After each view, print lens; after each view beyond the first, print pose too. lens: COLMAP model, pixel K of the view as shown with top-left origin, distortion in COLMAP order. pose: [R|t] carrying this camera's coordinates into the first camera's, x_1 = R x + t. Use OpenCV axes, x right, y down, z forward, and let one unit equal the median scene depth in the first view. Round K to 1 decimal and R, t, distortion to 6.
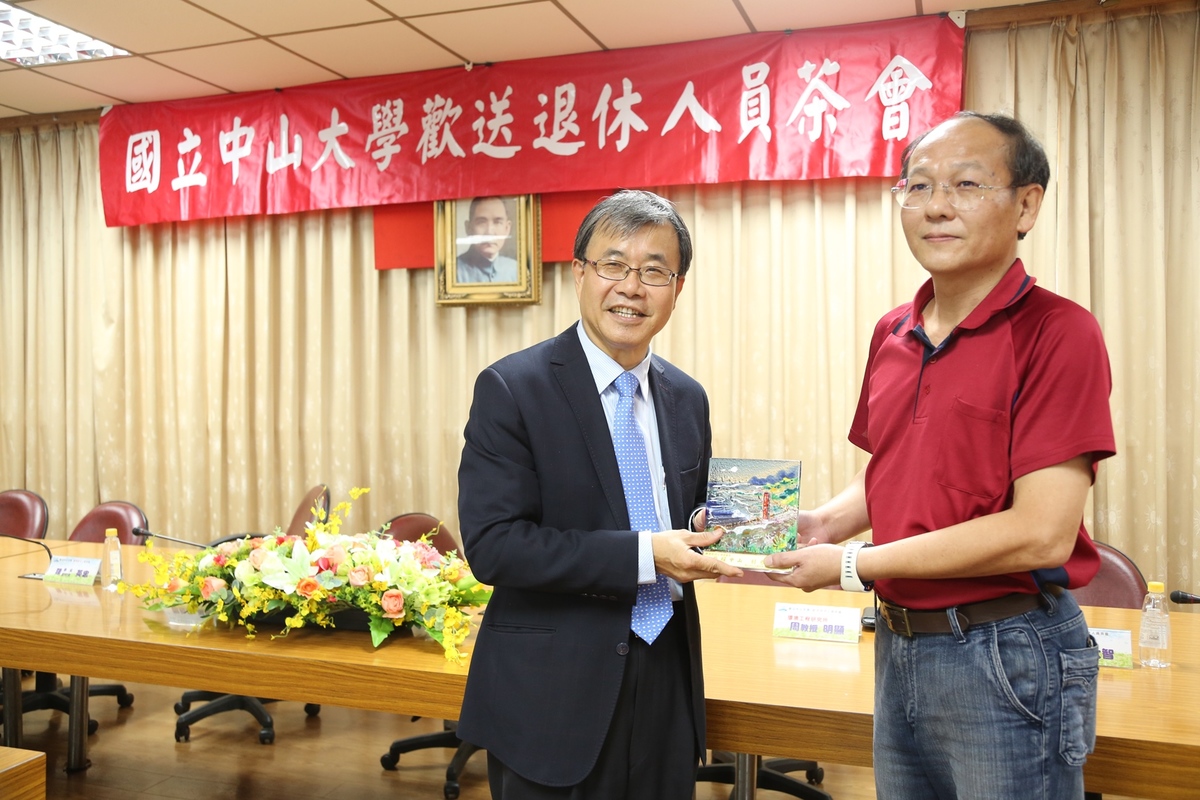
lens RADIAL K [[1036.5, 0, 600.3], [0, 1036.5, 397.9], [0, 0, 1]] dist [-0.040260, 0.081229]
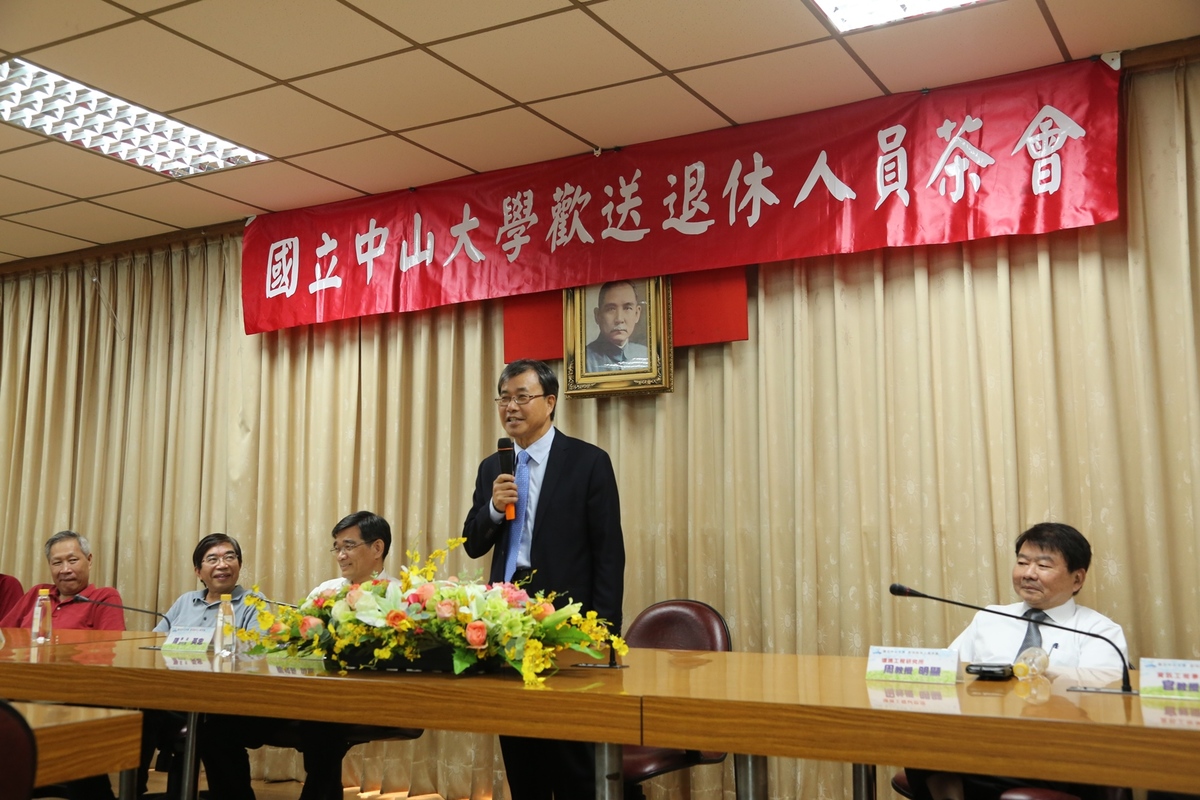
lens RADIAL K [[1246.5, 0, 602.9], [0, 1246.5, 413.7], [0, 0, 1]] dist [0.017028, 0.098026]
pose [[0.983652, -0.022953, -0.178611, 0.085655], [-0.002277, 0.990179, -0.139789, 0.091673], [0.180066, 0.137910, 0.973939, -0.117078]]
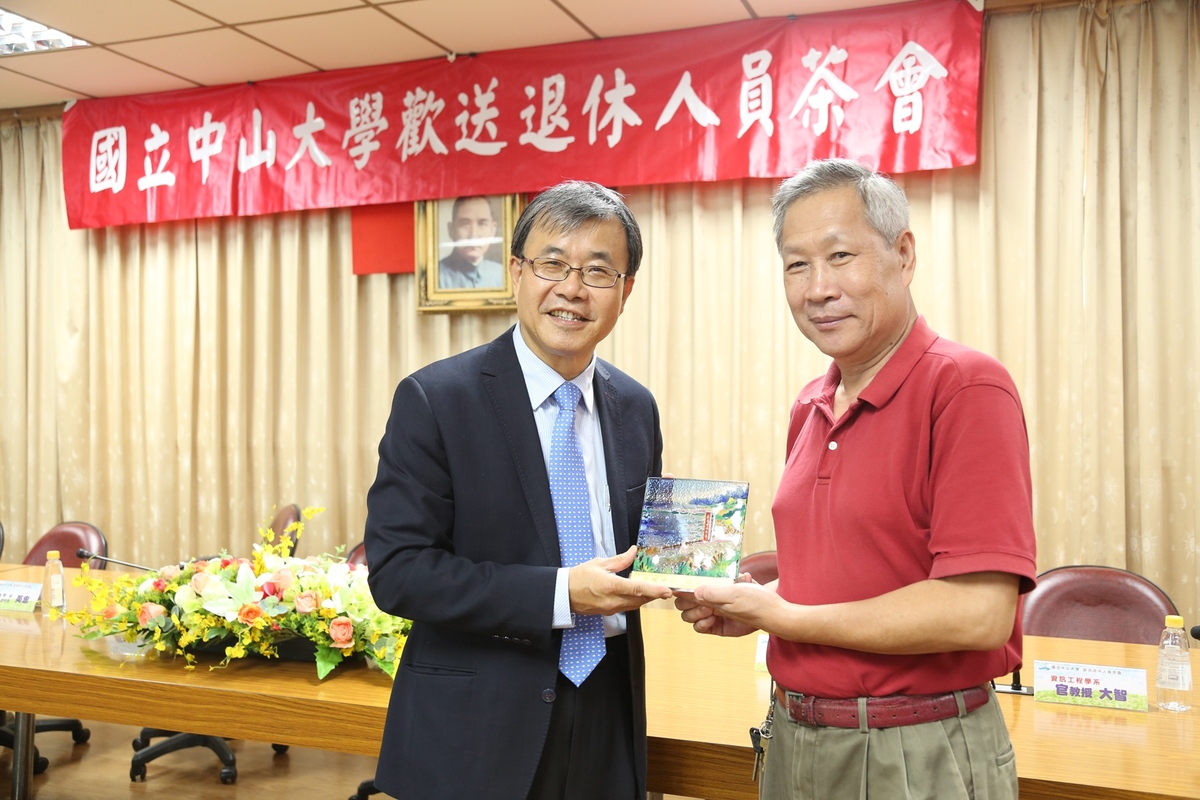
lens RADIAL K [[1105.5, 0, 600.2], [0, 1105.5, 403.3], [0, 0, 1]] dist [-0.021597, 0.088684]
pose [[0.999737, 0.001655, -0.022857, 0.031677], [-0.001885, 0.999948, -0.010053, 0.002023], [0.022839, 0.010094, 0.999688, 0.008500]]
